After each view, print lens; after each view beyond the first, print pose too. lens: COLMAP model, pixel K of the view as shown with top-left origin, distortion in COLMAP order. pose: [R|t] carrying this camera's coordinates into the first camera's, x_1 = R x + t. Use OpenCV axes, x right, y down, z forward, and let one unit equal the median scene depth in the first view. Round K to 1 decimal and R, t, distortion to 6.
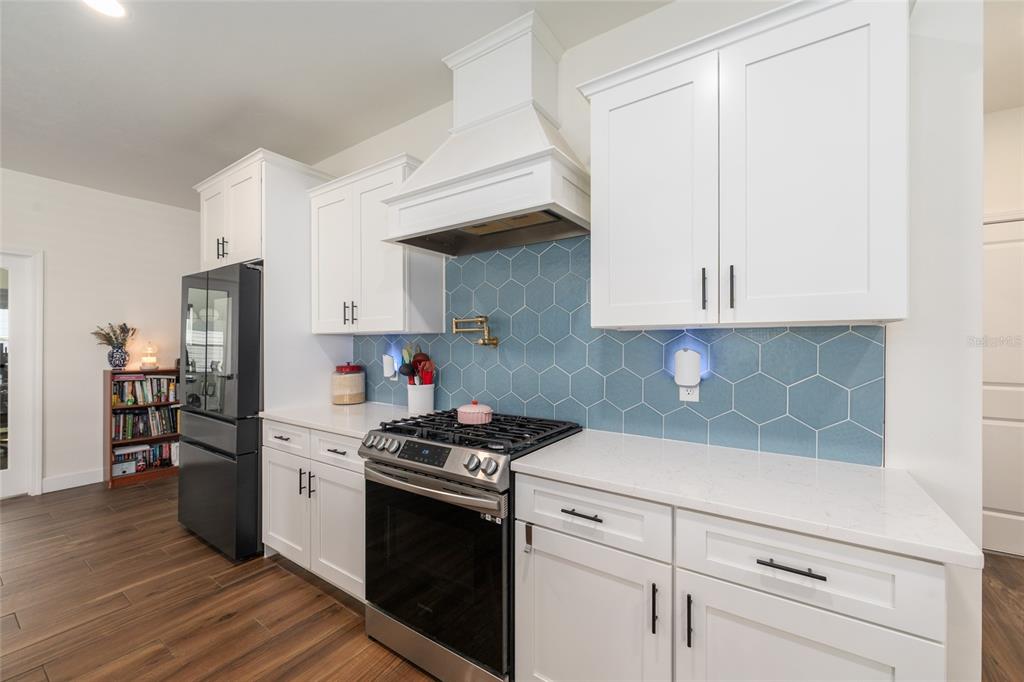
lens RADIAL K [[399.4, 0, 512.0], [0, 399.4, 341.0], [0, 0, 1]] dist [0.008151, 0.000028]
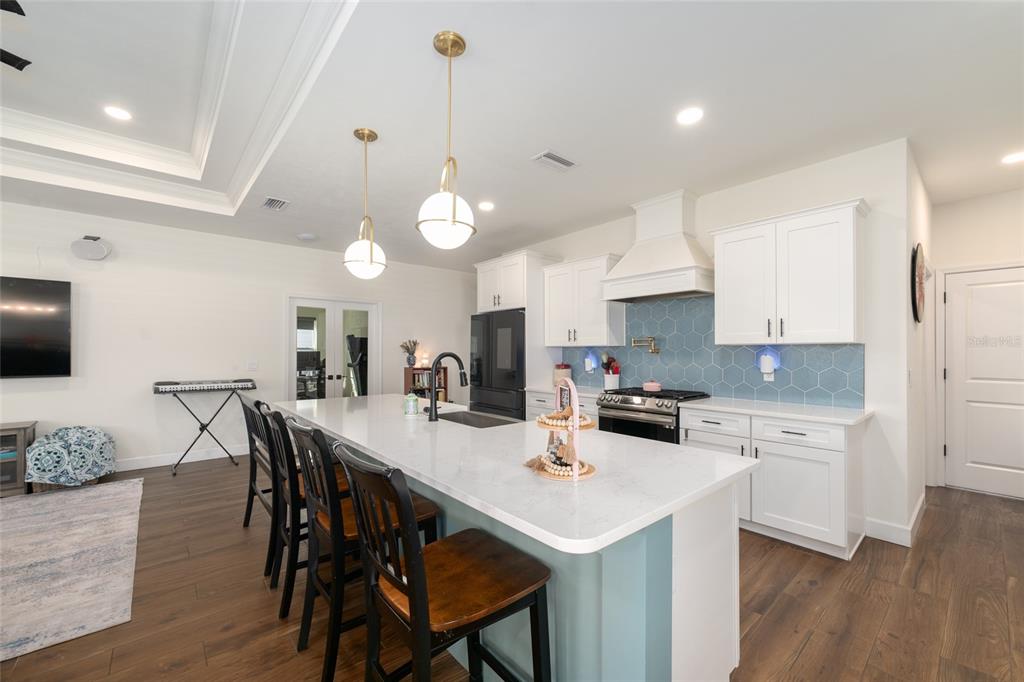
lens RADIAL K [[407.9, 0, 516.8], [0, 407.9, 346.9], [0, 0, 1]] dist [0.008546, 0.000065]
pose [[0.968448, -0.002329, -0.249203, -0.201400], [0.000958, 0.999984, -0.005623, -0.006740], [0.249212, 0.005207, 0.968435, -0.978707]]
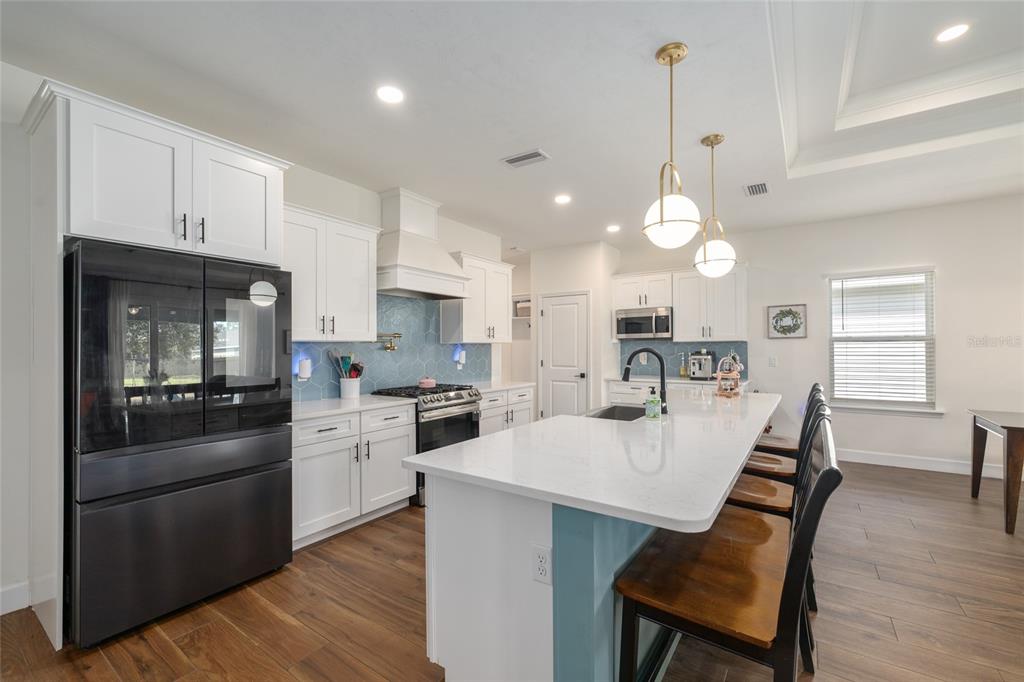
lens RADIAL K [[435.6, 0, 512.0], [0, 435.6, 341.0], [0, 0, 1]] dist [-0.000146, 0.000225]
pose [[0.007073, 0.012207, 0.999900, -1.948140], [-0.001063, 0.999925, -0.012199, -0.005566], [-0.999974, -0.000977, 0.007085, 0.469211]]
